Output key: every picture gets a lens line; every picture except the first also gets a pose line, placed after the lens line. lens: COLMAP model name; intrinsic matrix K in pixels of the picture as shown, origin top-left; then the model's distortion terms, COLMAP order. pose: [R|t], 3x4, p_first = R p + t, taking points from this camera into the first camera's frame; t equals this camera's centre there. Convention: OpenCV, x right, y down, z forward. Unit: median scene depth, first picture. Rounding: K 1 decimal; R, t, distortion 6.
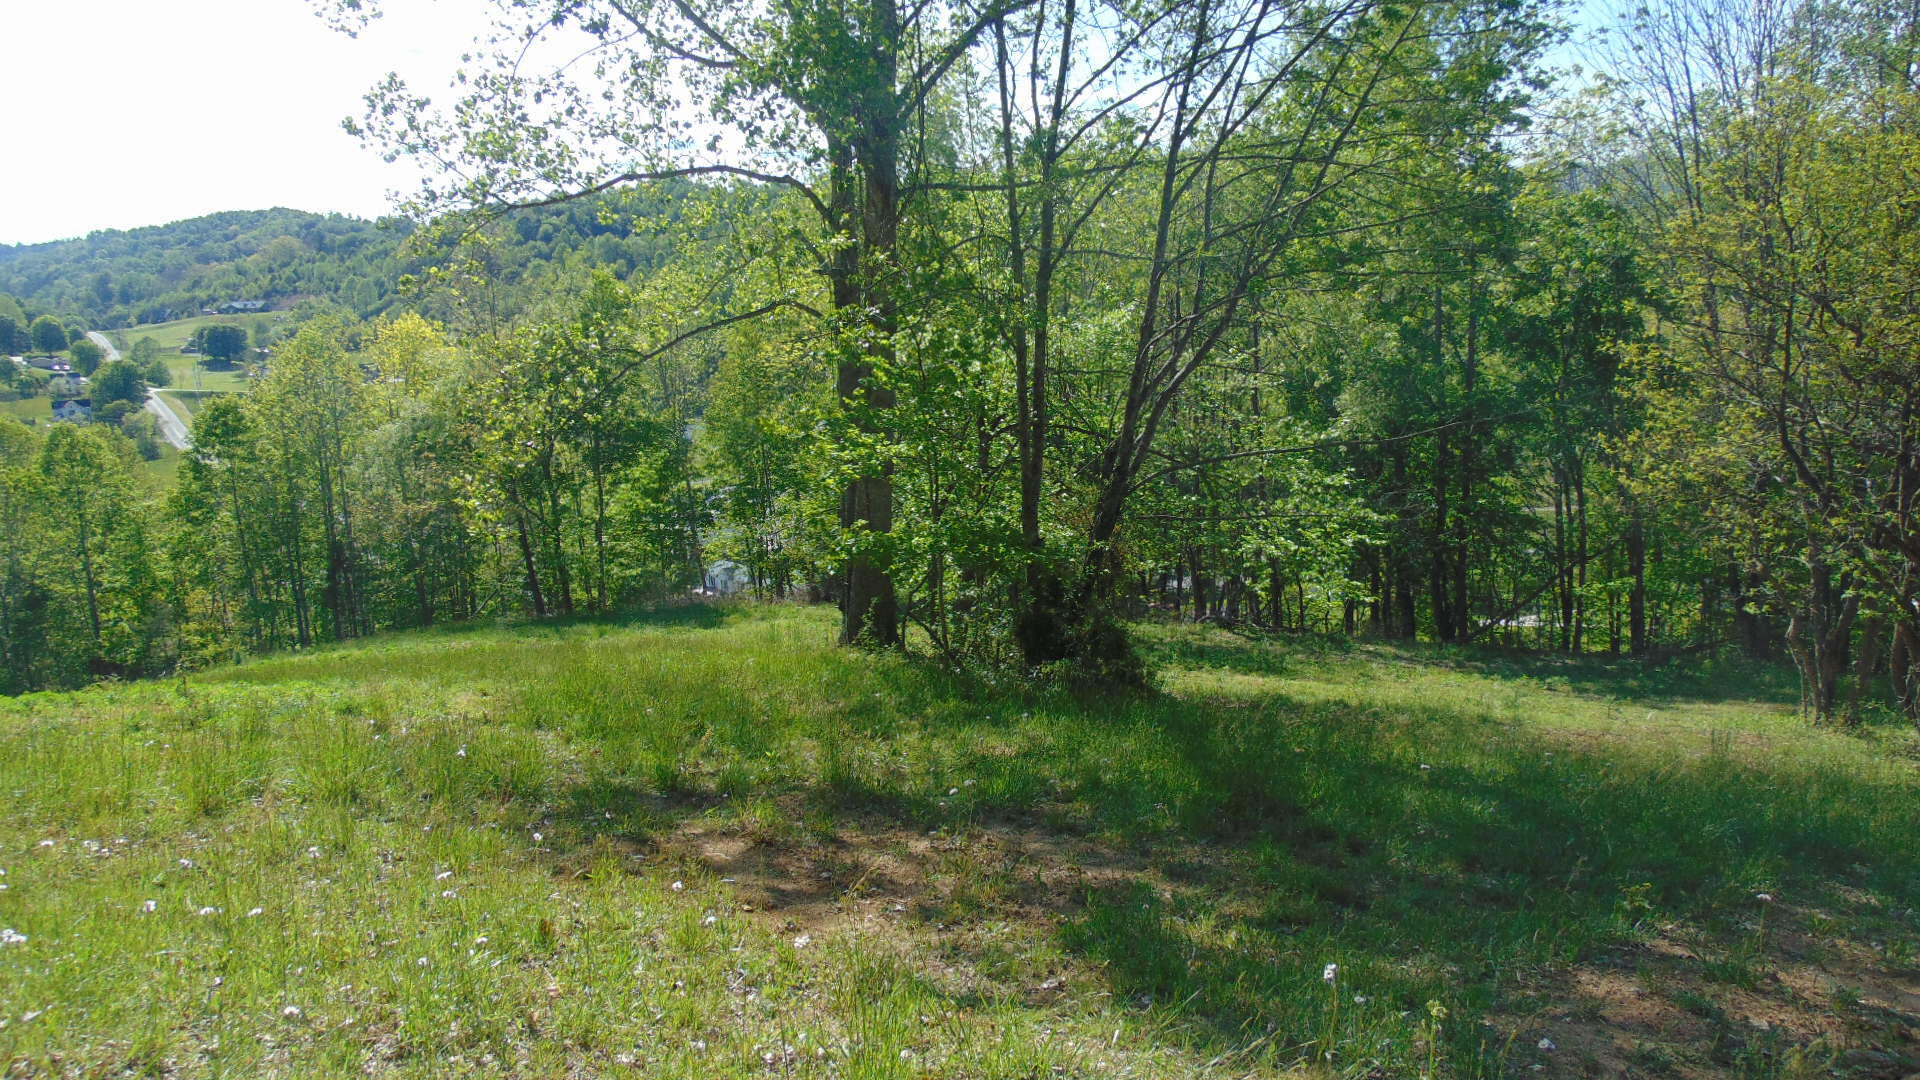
lens RADIAL K [[1442.3, 0, 958.6], [0, 1442.3, 544.0], [0, 0, 1]] dist [-0.031019, 0.042896]
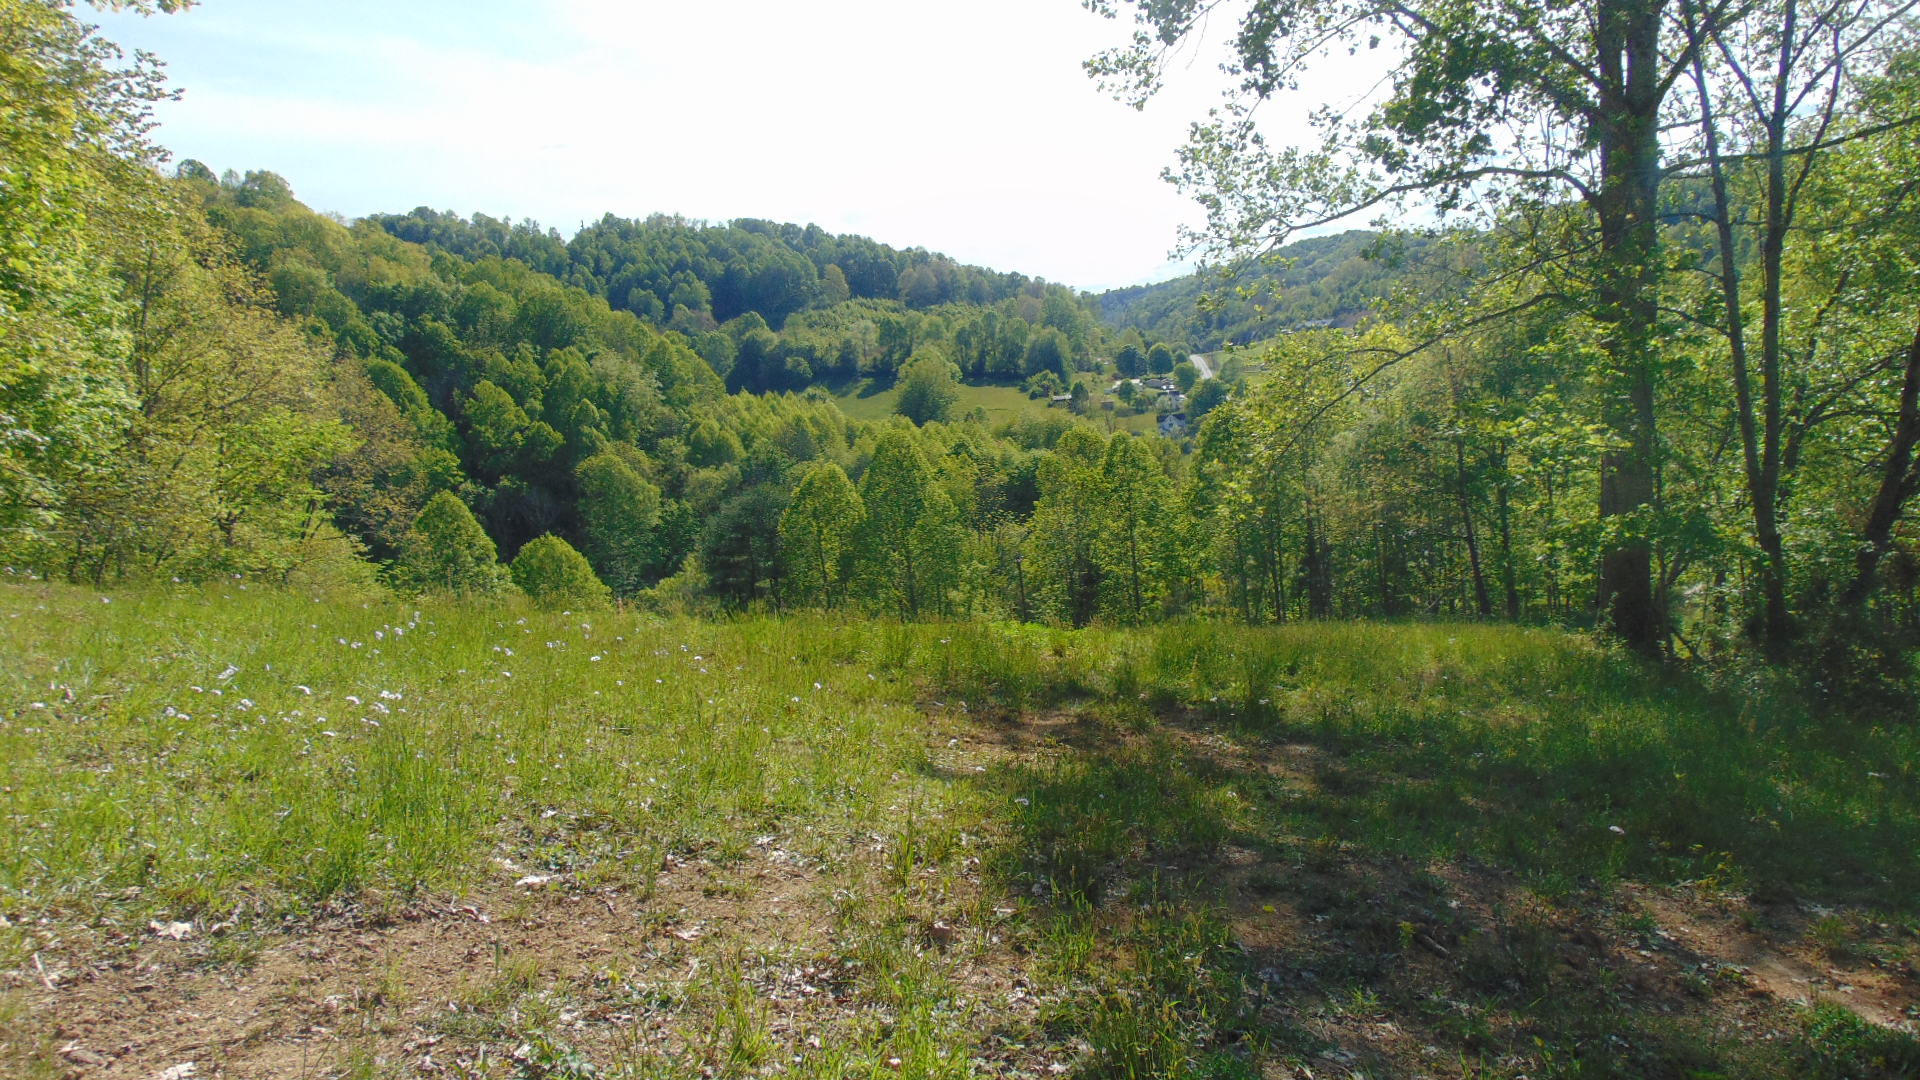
lens RADIAL K [[1442.3, 0, 954.3], [0, 1442.3, 536.7], [0, 0, 1]] dist [-0.031019, 0.042896]
pose [[0.757084, 0.031913, -0.652537, 0.074390], [-0.038453, 0.999251, 0.004257, 0.004029], [0.652185, 0.021869, 0.757745, -0.008188]]
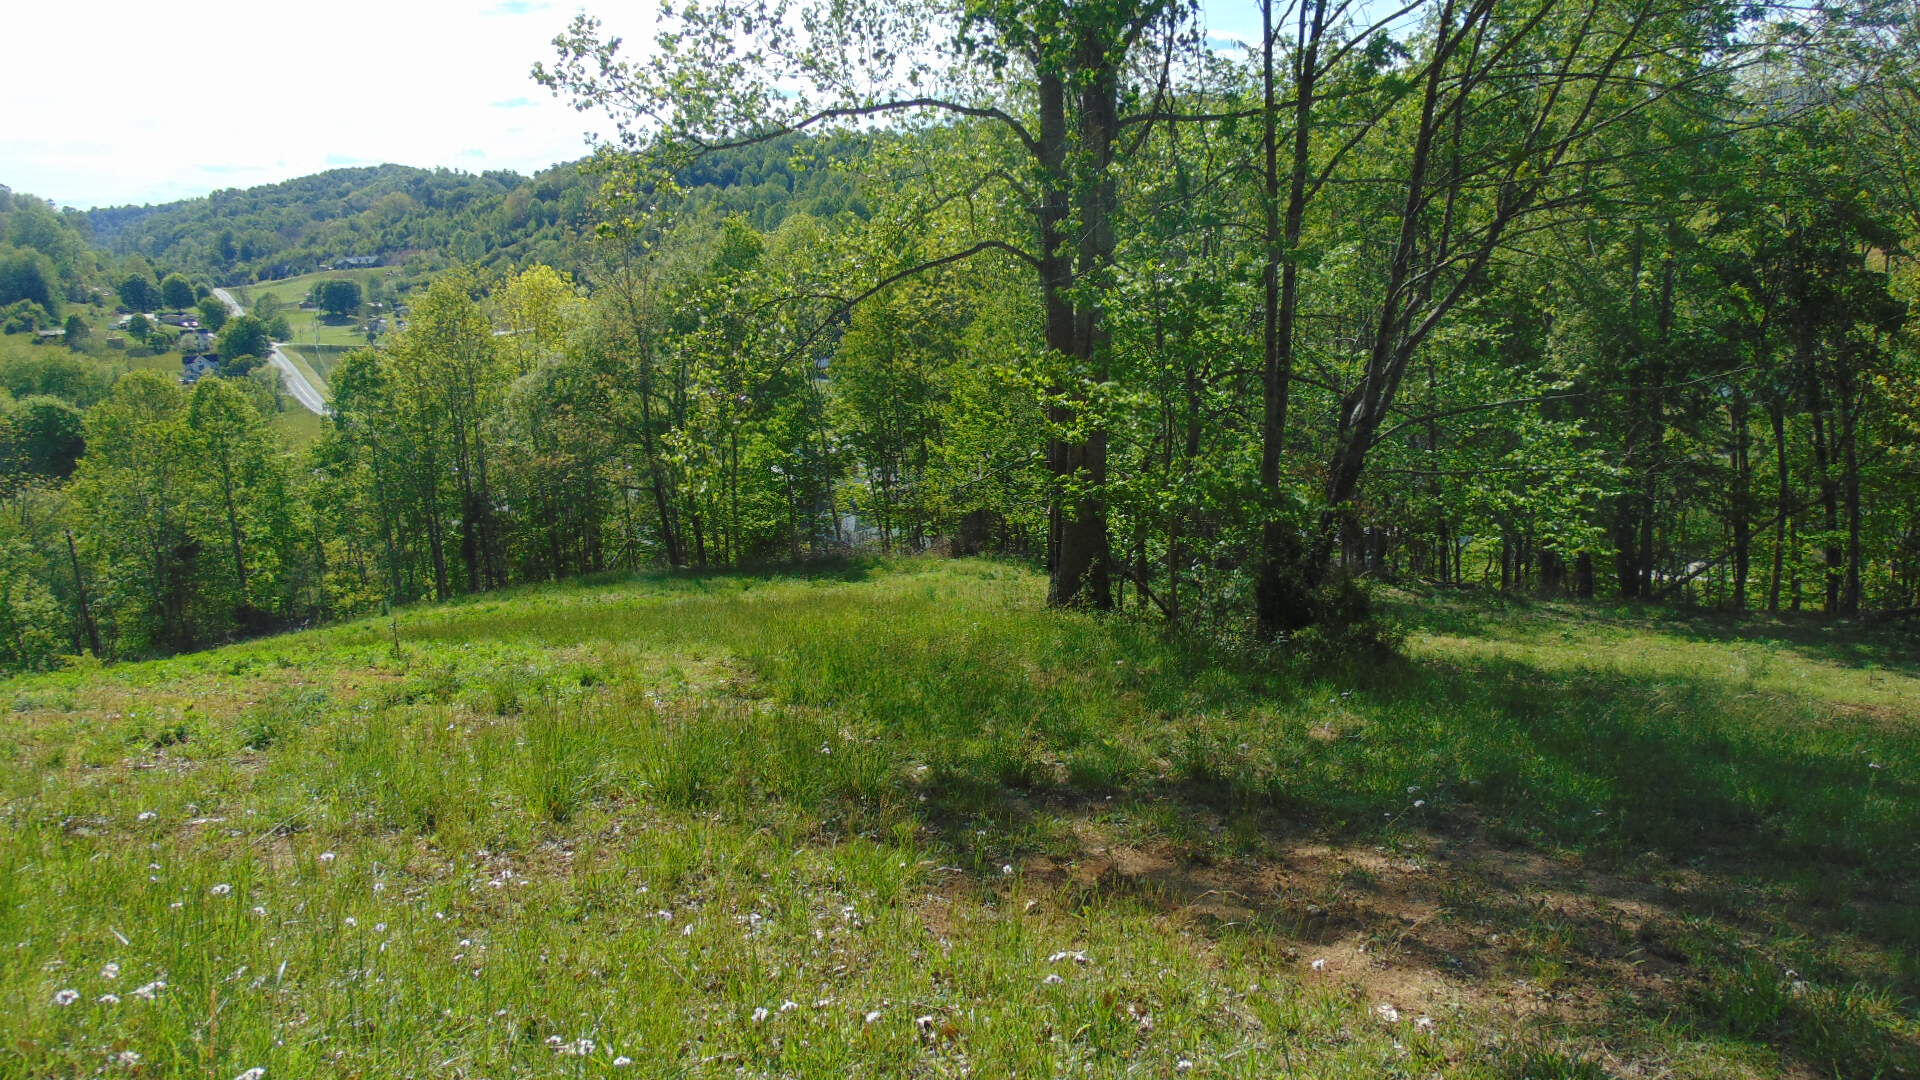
lens RADIAL K [[1442.3, 0, 939.6], [0, 1442.3, 543.3], [0, 0, 1]] dist [-0.031019, 0.042896]
pose [[0.997022, 0.001574, -0.077099, -0.027260], [0.001146, 0.999379, 0.035220, -0.001766], [0.077106, -0.035204, 0.996401, 0.016477]]
